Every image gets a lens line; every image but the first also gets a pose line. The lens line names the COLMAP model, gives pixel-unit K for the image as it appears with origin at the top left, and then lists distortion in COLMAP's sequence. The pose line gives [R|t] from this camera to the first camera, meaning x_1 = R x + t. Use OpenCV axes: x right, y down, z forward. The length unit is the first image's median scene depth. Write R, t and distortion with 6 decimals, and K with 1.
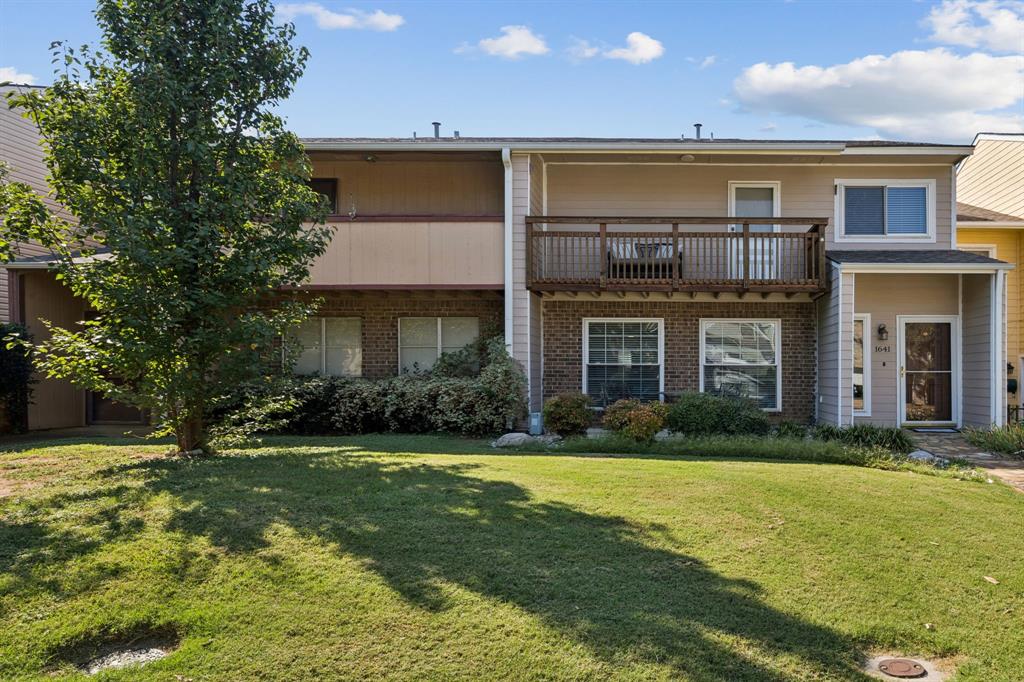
lens RADIAL K [[529.0, 0, 512.4], [0, 529.0, 319.9], [0, 0, 1]] dist [-0.001940, -0.000883]
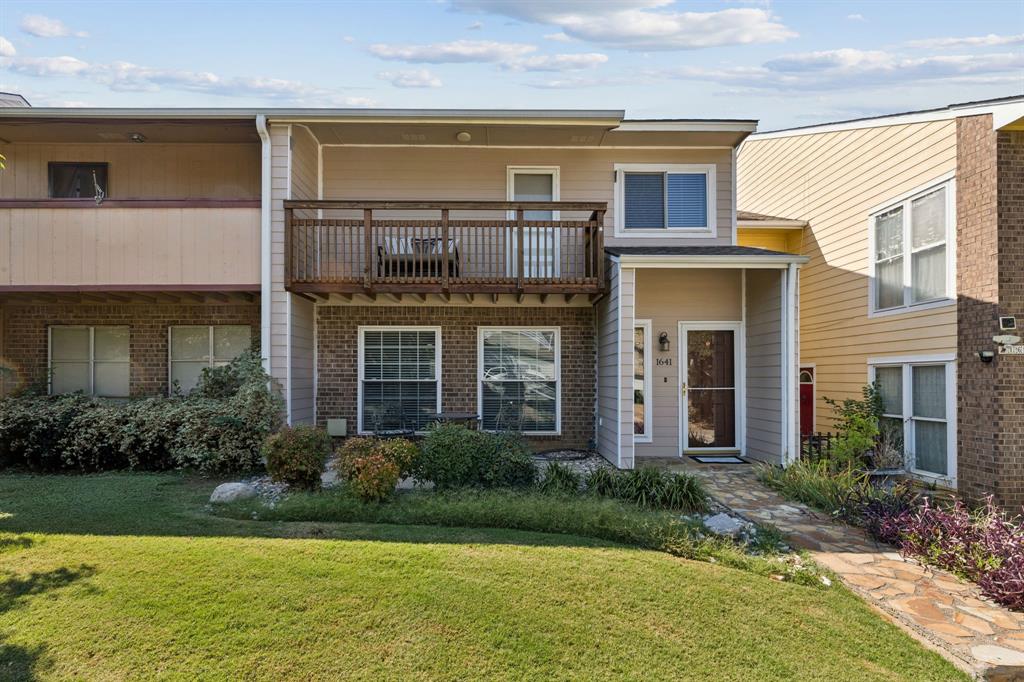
lens RADIAL K [[529.0, 0, 512.4], [0, 529.0, 319.9], [0, 0, 1]] dist [-0.001940, -0.000883]
pose [[0.939246, 0.008478, 0.343140, 0.140254], [-0.002114, 0.999819, -0.018916, 0.003775], [-0.343238, 0.017042, 0.939094, 0.220951]]
